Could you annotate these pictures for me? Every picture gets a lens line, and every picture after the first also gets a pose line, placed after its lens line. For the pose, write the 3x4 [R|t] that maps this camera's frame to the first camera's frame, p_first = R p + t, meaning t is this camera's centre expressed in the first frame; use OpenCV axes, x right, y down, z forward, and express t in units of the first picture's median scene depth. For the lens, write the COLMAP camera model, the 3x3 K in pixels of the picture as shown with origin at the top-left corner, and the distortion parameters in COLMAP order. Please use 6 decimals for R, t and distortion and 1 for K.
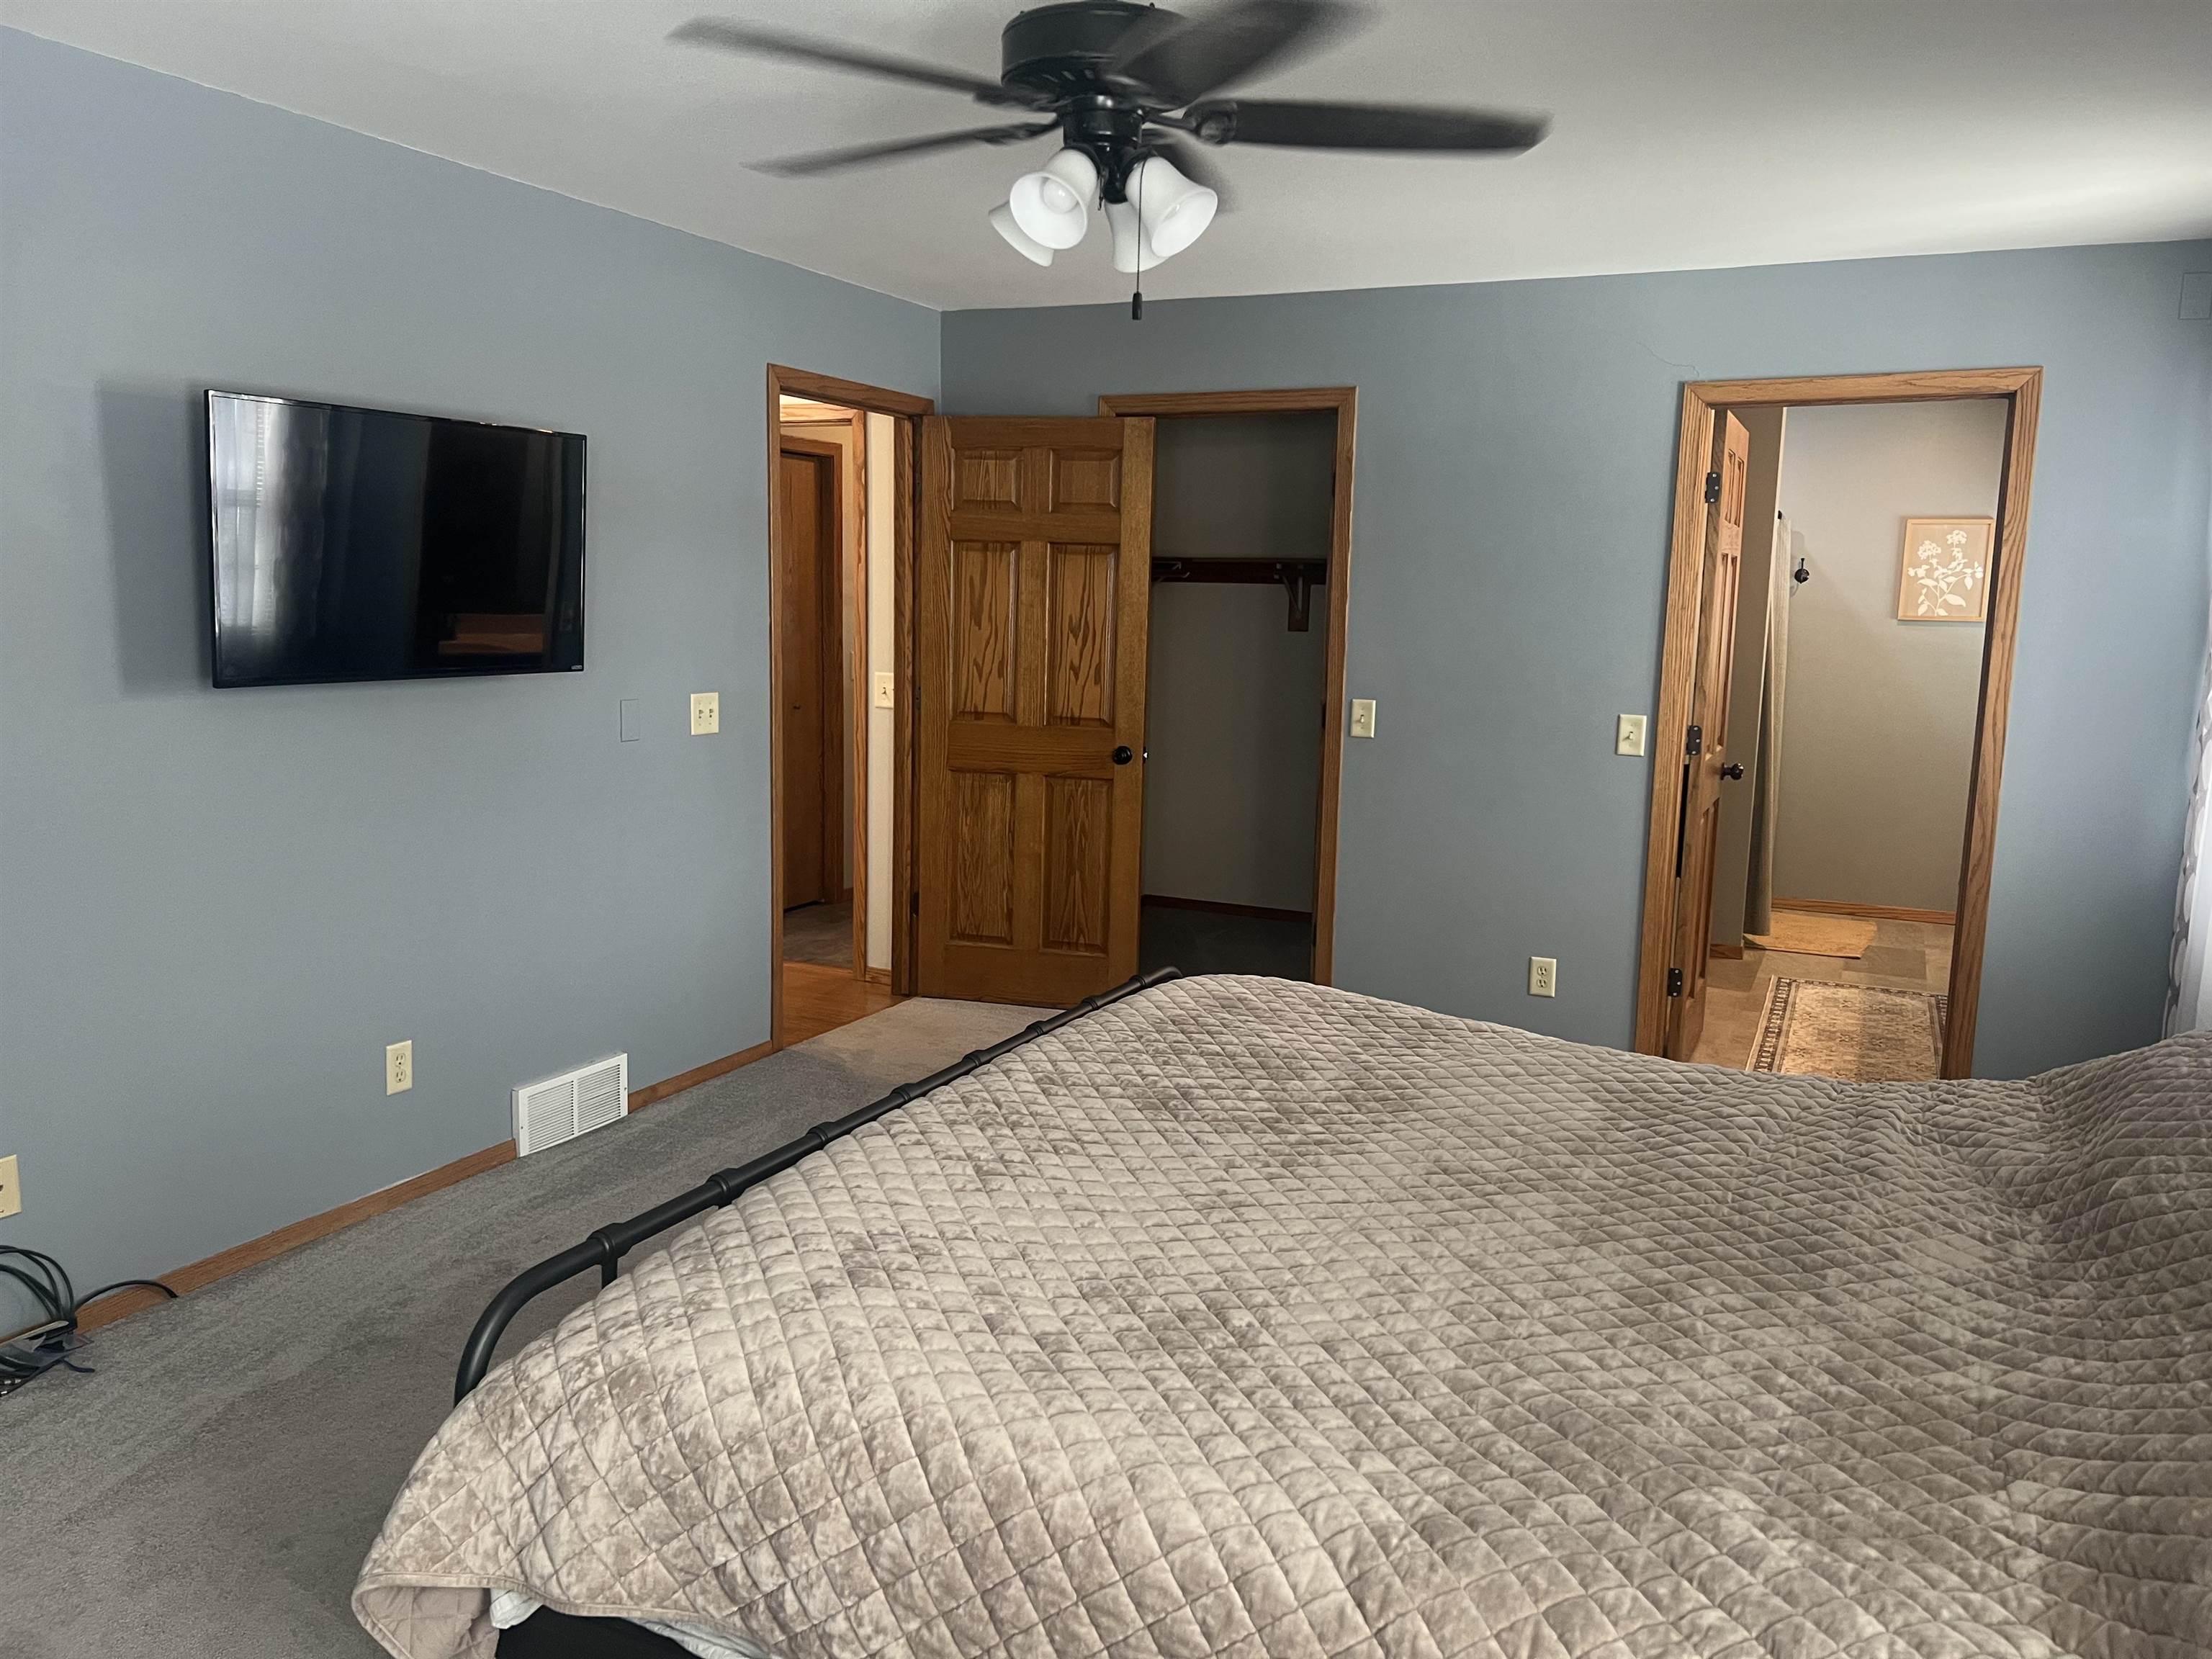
lens RADIAL K [[1669.9, 0, 1103.5], [0, 1669.9, 812.6], [0, 0, 1]] dist [0.042031, 0.000508]
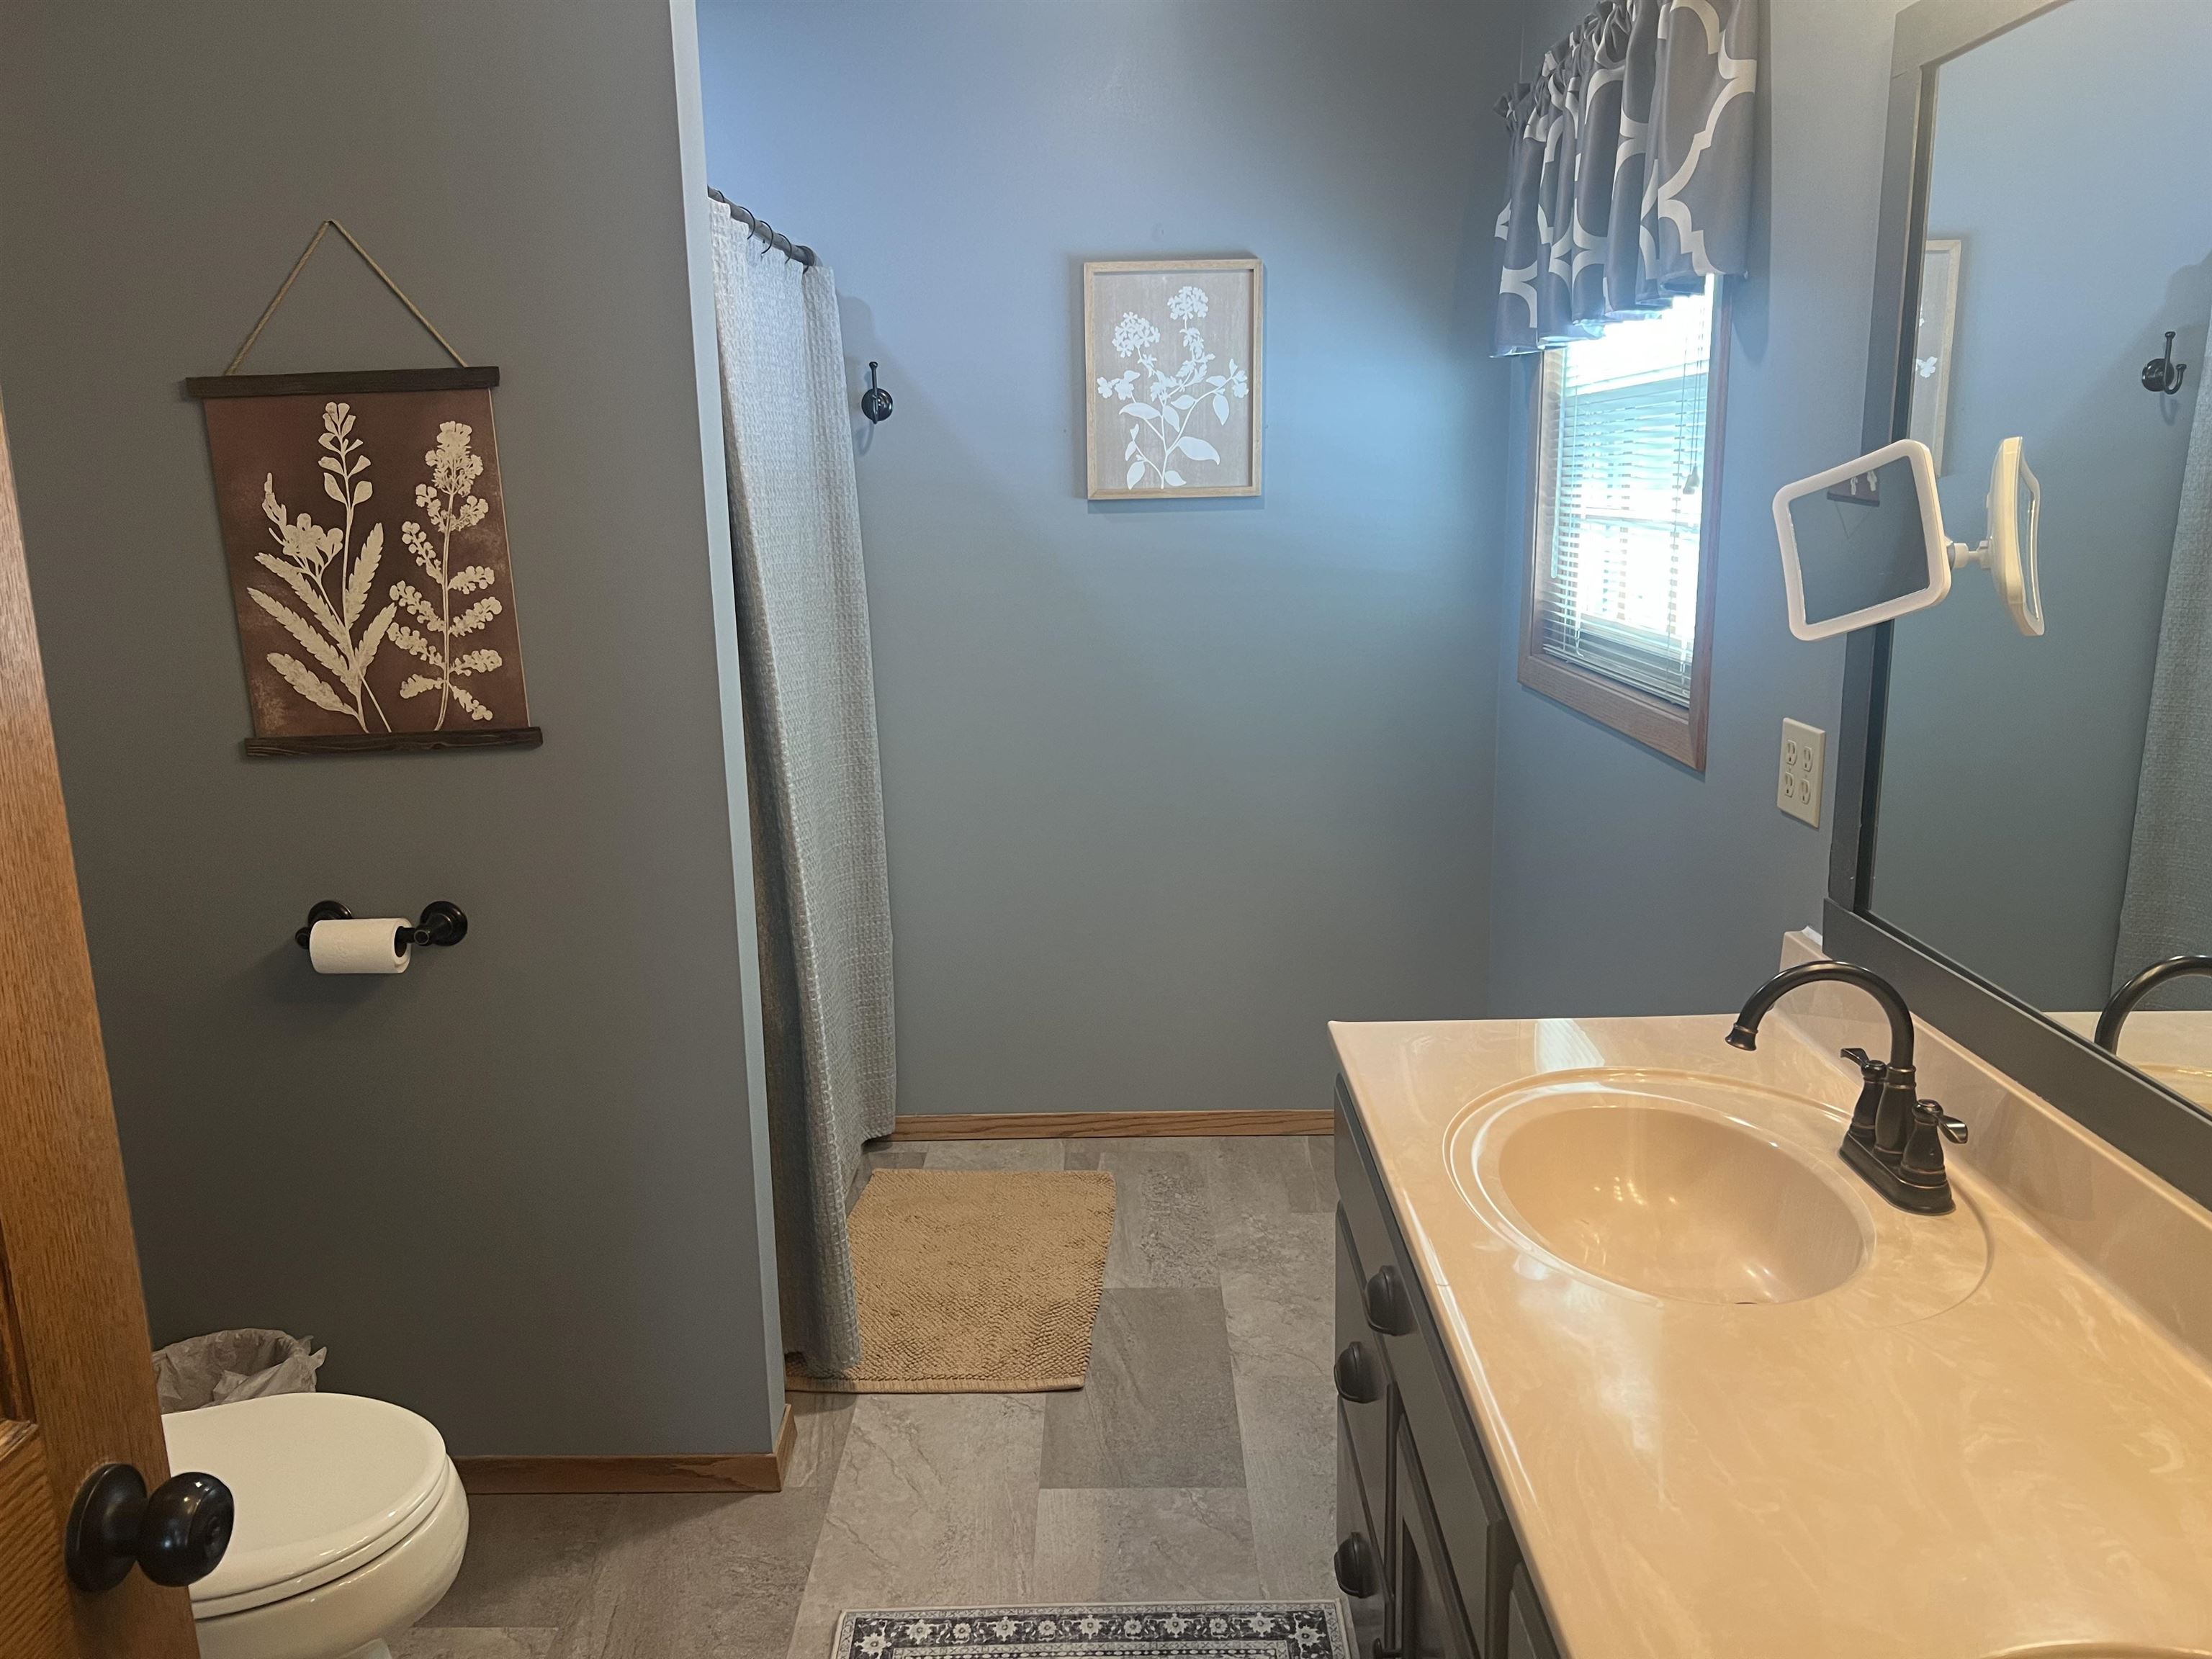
lens RADIAL K [[1669.9, 0, 1102.4], [0, 1669.9, 831.3], [0, 0, 1]] dist [0.042031, 0.000508]
pose [[0.910687, -0.139262, 0.388916, 0.295337], [0.096875, 0.987205, 0.126651, -0.084740], [-0.401578, -0.077663, 0.912526, 0.598980]]
